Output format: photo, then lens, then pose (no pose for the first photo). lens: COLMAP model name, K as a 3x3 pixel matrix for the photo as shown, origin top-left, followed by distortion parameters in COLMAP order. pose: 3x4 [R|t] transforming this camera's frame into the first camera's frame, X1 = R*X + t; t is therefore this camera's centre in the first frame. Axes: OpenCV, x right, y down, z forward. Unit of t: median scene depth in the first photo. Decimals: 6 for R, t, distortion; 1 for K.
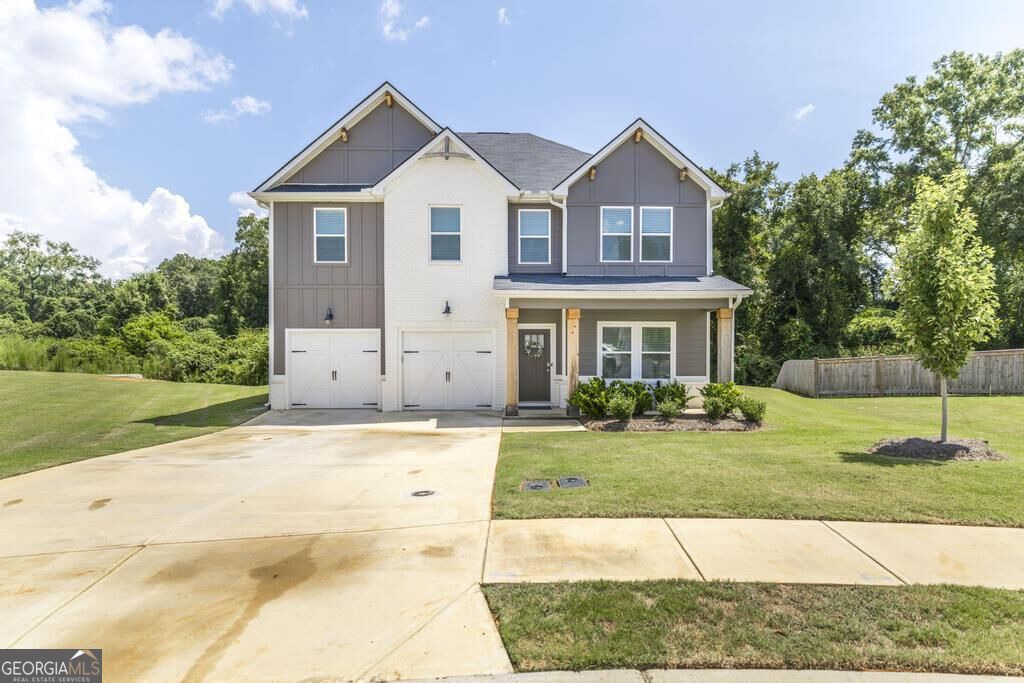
lens RADIAL K [[522.7, 0, 513.0], [0, 522.7, 347.9], [0, 0, 1]] dist [-0.002150, -0.001823]
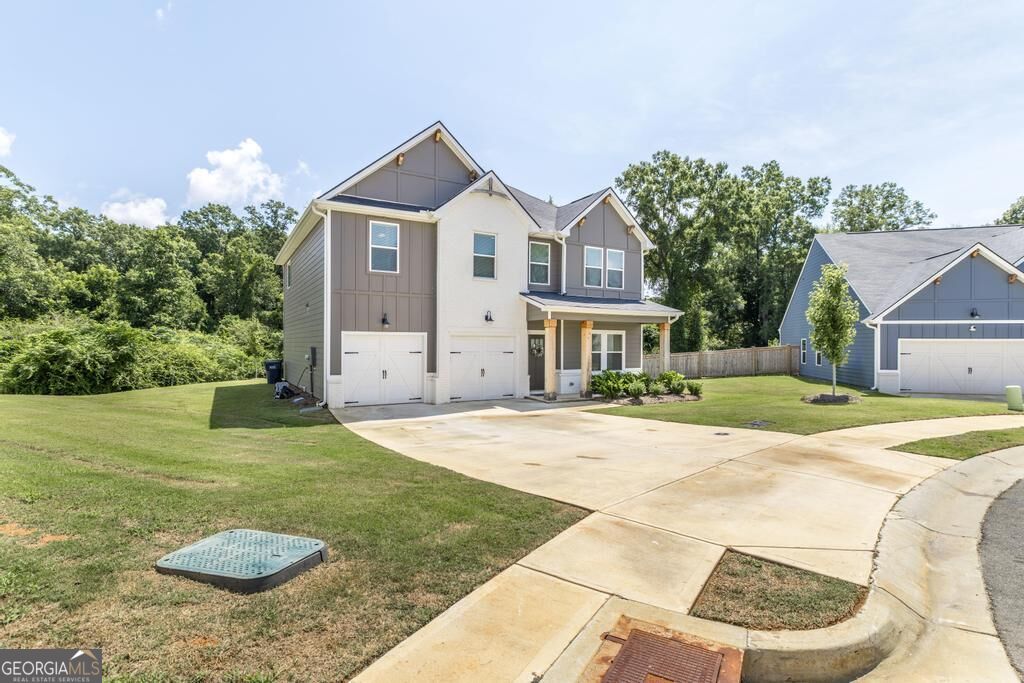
lens RADIAL K [[485.7, 0, 512.7], [0, 485.7, 343.6], [0, 0, 1]] dist [-0.002934, -0.000212]
pose [[0.876491, 0.002803, 0.481411, -0.613327], [0.001963, 0.999954, -0.009397, -0.001731], [-0.481415, 0.009181, 0.876445, -0.027866]]
